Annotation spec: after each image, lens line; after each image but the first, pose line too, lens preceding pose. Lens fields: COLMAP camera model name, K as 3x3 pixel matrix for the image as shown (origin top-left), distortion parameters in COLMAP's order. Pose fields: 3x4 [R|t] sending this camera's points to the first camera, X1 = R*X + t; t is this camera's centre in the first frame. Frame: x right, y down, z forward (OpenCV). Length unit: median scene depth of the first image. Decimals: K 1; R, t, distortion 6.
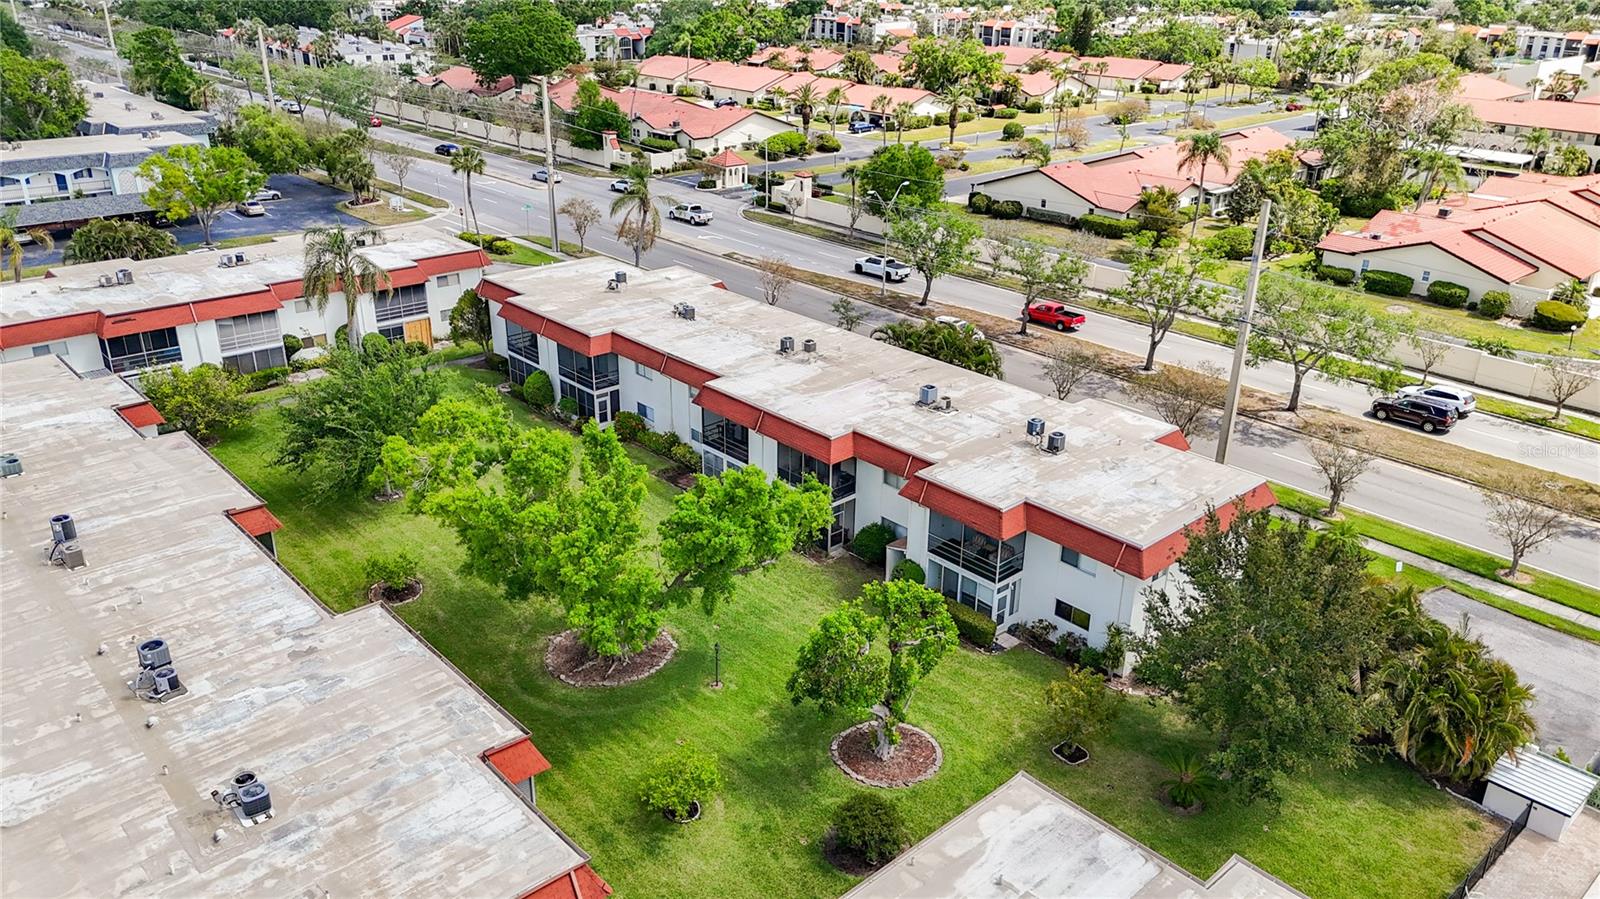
lens RADIAL K [[1192.6, 0, 800.0], [0, 1192.6, 449.5], [0, 0, 1]] dist [0.058775, -0.068570]
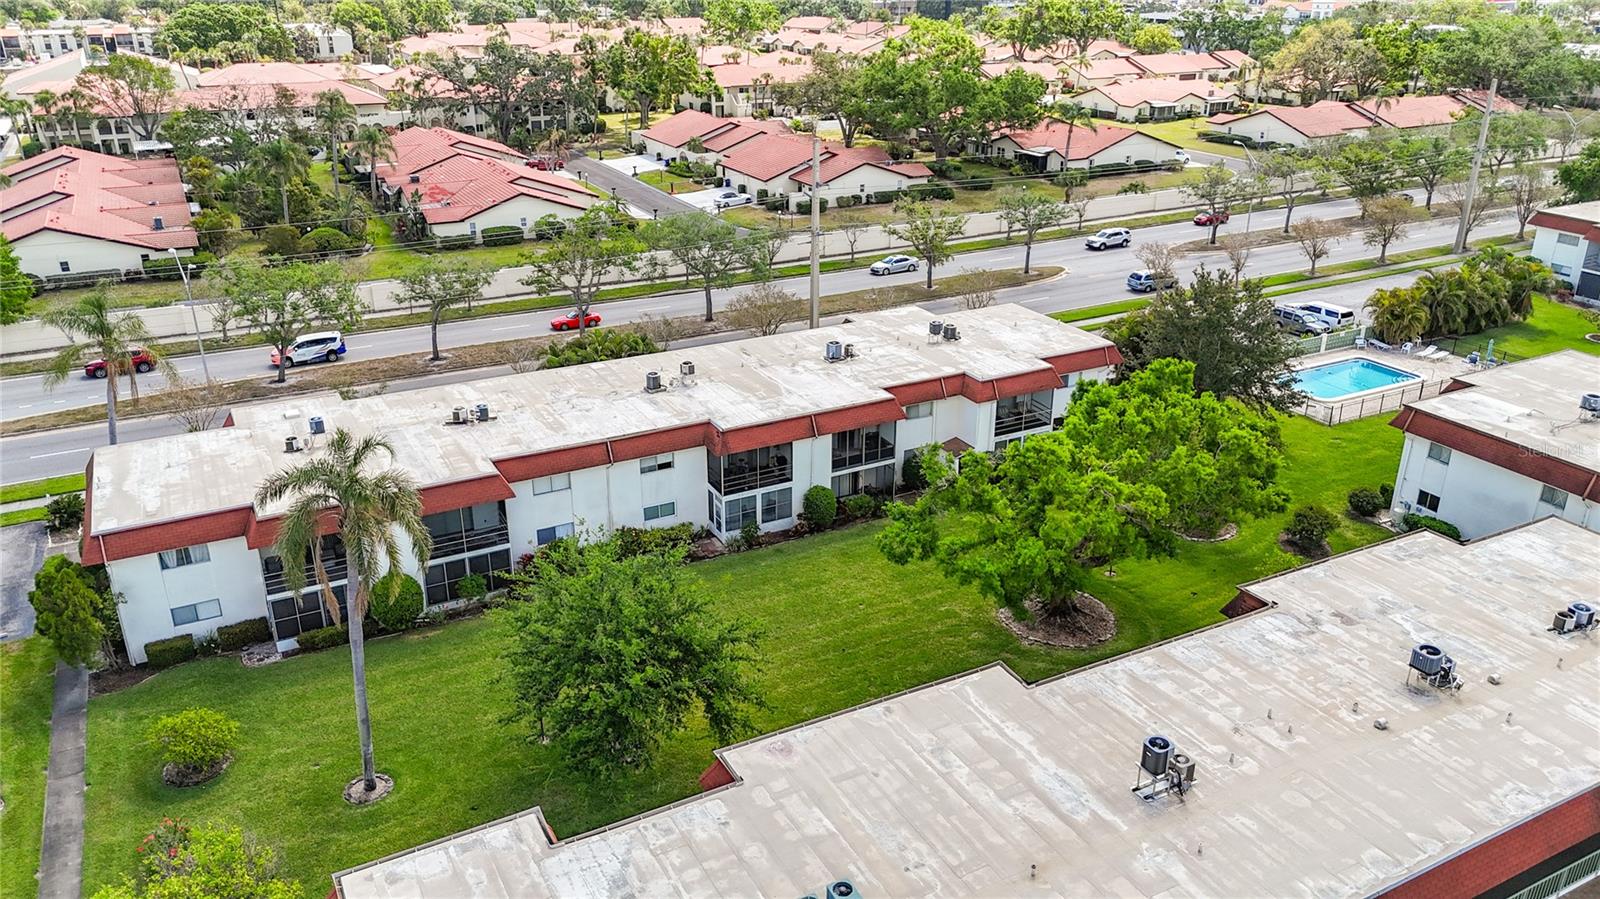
lens RADIAL K [[1192.6, 0, 800.0], [0, 1192.6, 449.5], [0, 0, 1]] dist [0.058775, -0.068570]
pose [[0.243443, -0.385895, 0.889843, -0.862461], [0.382484, 0.881291, 0.277546, -0.265900], [-0.891315, 0.272784, 0.362142, 0.613199]]
